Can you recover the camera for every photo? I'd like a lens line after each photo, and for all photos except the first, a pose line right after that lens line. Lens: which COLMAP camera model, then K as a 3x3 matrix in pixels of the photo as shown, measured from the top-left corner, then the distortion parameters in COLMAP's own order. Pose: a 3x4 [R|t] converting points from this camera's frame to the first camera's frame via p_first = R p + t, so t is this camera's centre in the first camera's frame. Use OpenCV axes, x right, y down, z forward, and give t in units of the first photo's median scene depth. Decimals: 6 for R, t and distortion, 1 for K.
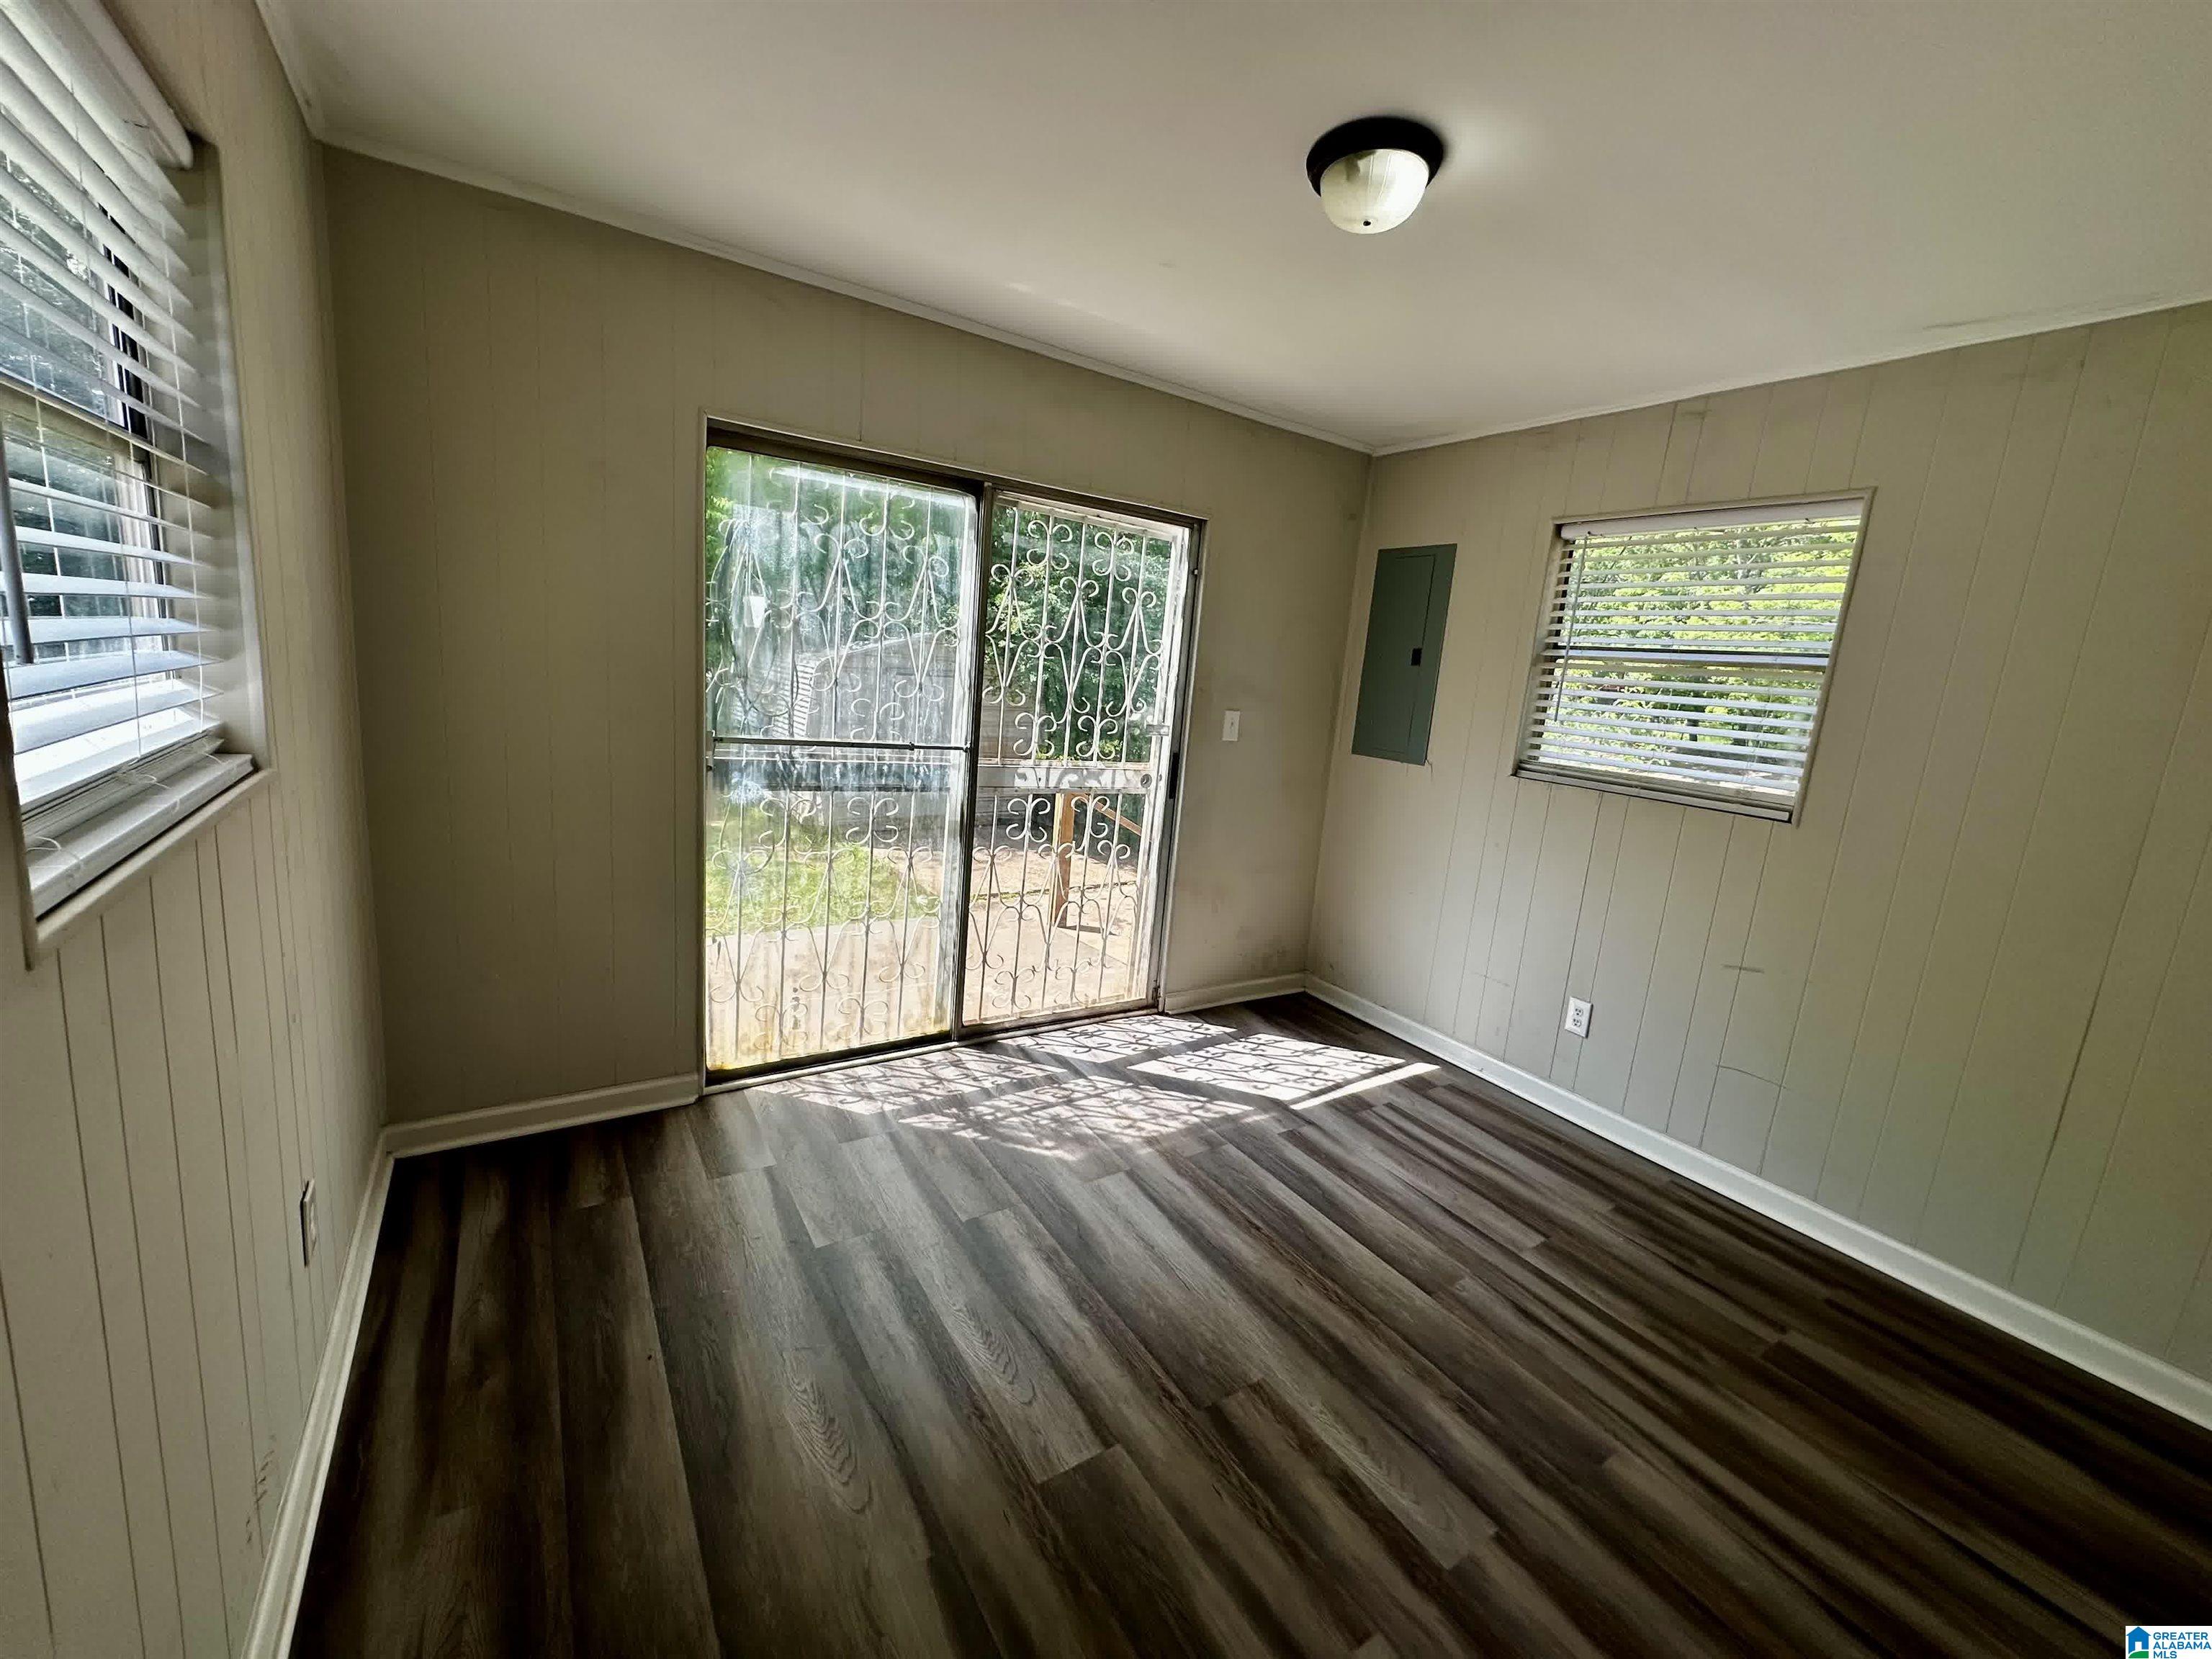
lens RADIAL K [[892.6, 0, 1106.0], [0, 892.6, 829.5], [0, 0, 1]] dist [0.002592, 0.000351]
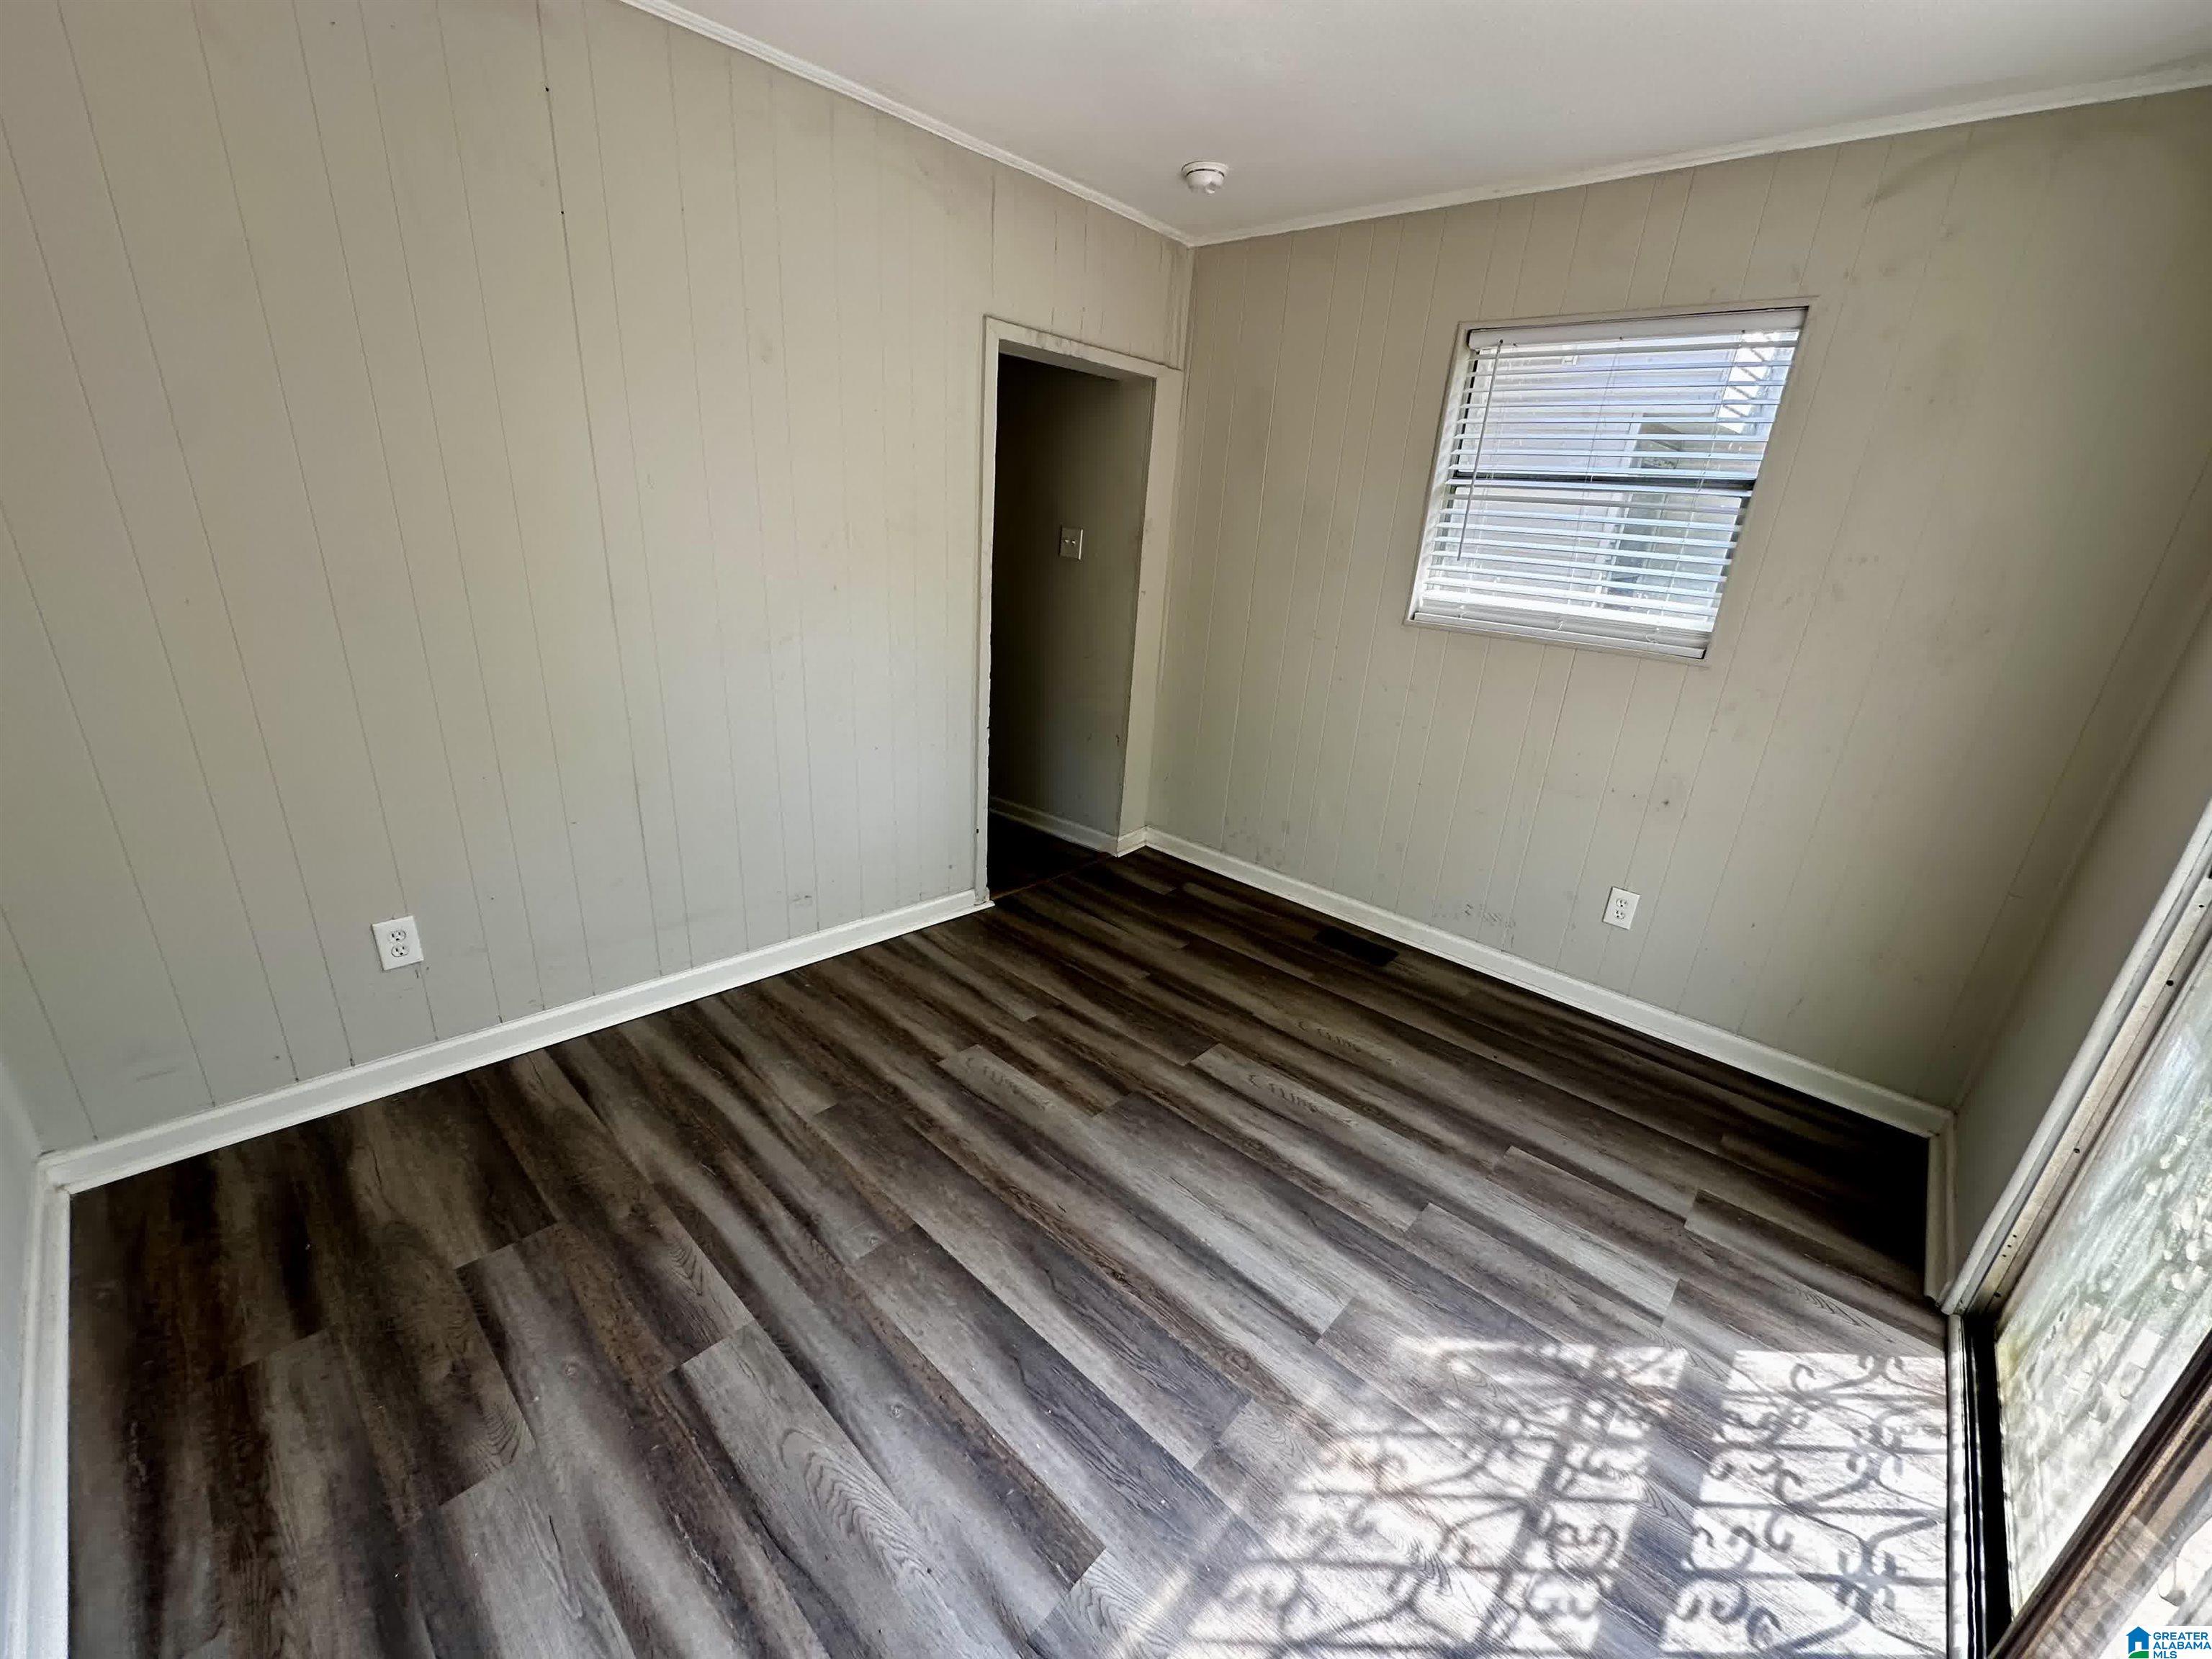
lens RADIAL K [[884.0, 0, 1105.5], [0, 884.0, 824.6], [0, 0, 1]] dist [-0.001841, 0.000226]
pose [[-0.958891, -0.058034, -0.277778, 0.408447], [-0.191073, 0.855761, 0.480796, -0.243654], [0.209809, 0.514107, -0.831670, 1.426533]]
